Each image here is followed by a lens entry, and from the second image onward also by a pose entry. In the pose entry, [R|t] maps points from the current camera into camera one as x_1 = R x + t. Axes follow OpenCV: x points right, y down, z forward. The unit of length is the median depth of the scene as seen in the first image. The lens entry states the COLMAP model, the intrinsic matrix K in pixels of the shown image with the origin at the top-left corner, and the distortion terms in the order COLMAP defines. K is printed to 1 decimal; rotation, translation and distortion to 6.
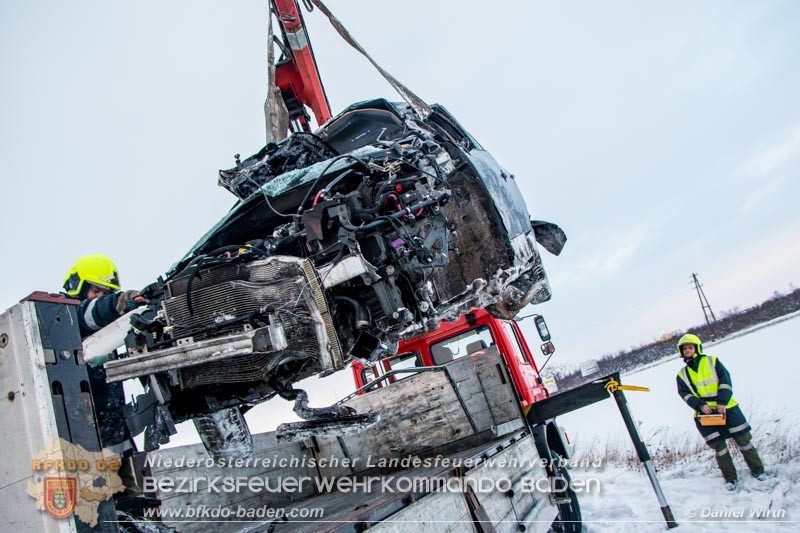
lens RADIAL K [[622.2, 0, 398.7], [0, 622.2, 290.3], [0, 0, 1]] dist [-0.138747, 0.113967]
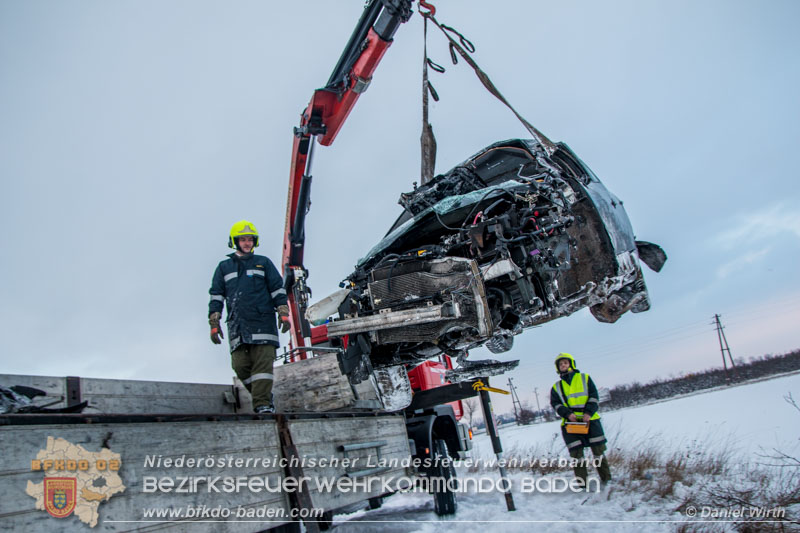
lens RADIAL K [[622.2, 0, 398.7], [0, 622.2, 290.3], [0, 0, 1]] dist [-0.138747, 0.113967]
pose [[0.984897, 0.058828, -0.162839, -0.065721], [-0.061598, 0.998029, -0.012008, 0.042478], [0.161812, 0.021857, 0.986580, -0.406068]]
